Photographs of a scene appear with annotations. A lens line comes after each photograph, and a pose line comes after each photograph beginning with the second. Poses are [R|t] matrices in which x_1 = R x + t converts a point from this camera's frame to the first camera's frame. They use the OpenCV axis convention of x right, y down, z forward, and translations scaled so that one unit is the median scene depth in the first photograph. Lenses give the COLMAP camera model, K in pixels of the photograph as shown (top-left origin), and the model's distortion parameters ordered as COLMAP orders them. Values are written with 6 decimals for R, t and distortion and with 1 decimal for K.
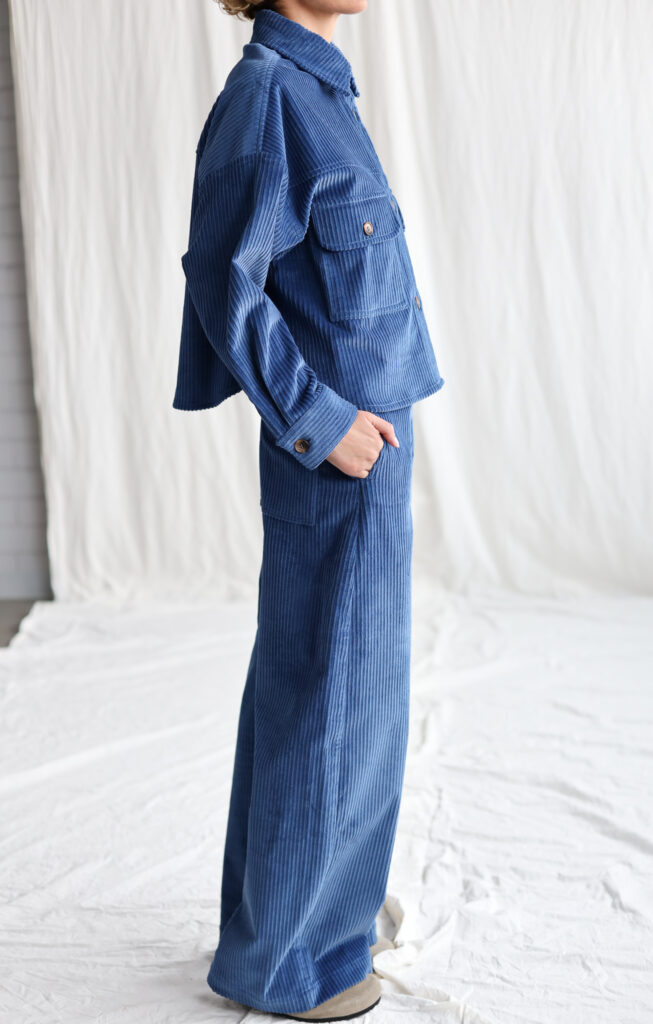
lens RADIAL K [[1523.6, 0, 326.5], [0, 1523.6, 512.0], [0, 0, 1]] dist [-0.127759, 0.072728]
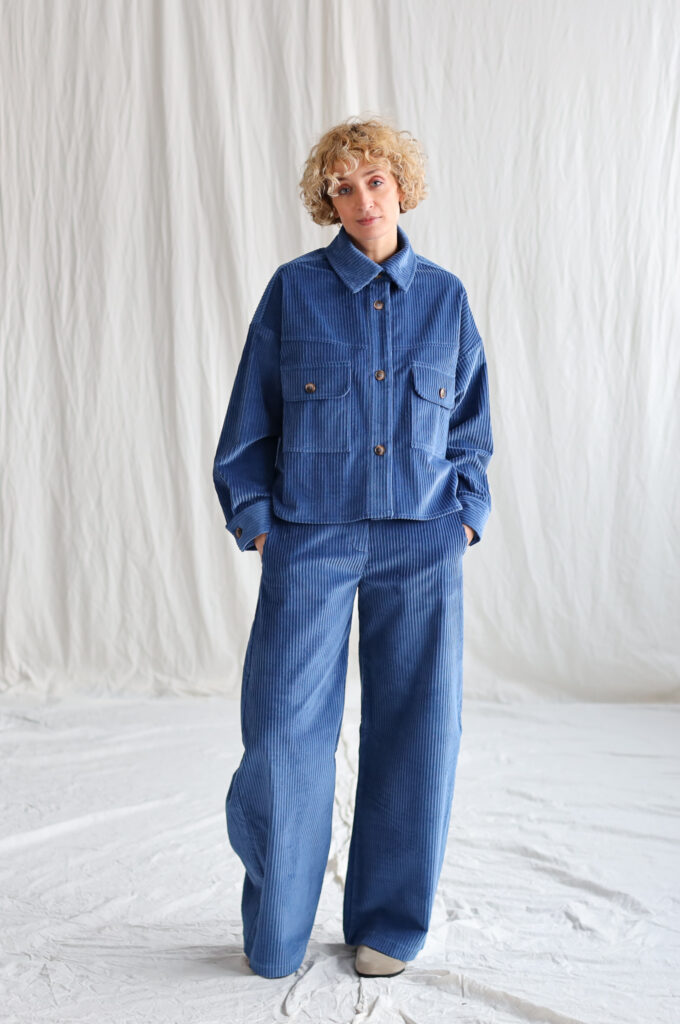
lens RADIAL K [[2228.2, 0, 340.0], [0, 2228.2, 512.0], [0, 0, 1]] dist [-0.032811, -0.233535]
pose [[0.993715, 0.037422, 0.105495, -0.185233], [-0.031880, 0.998046, -0.053739, 0.027113], [-0.107300, 0.050039, 0.992967, -0.725794]]
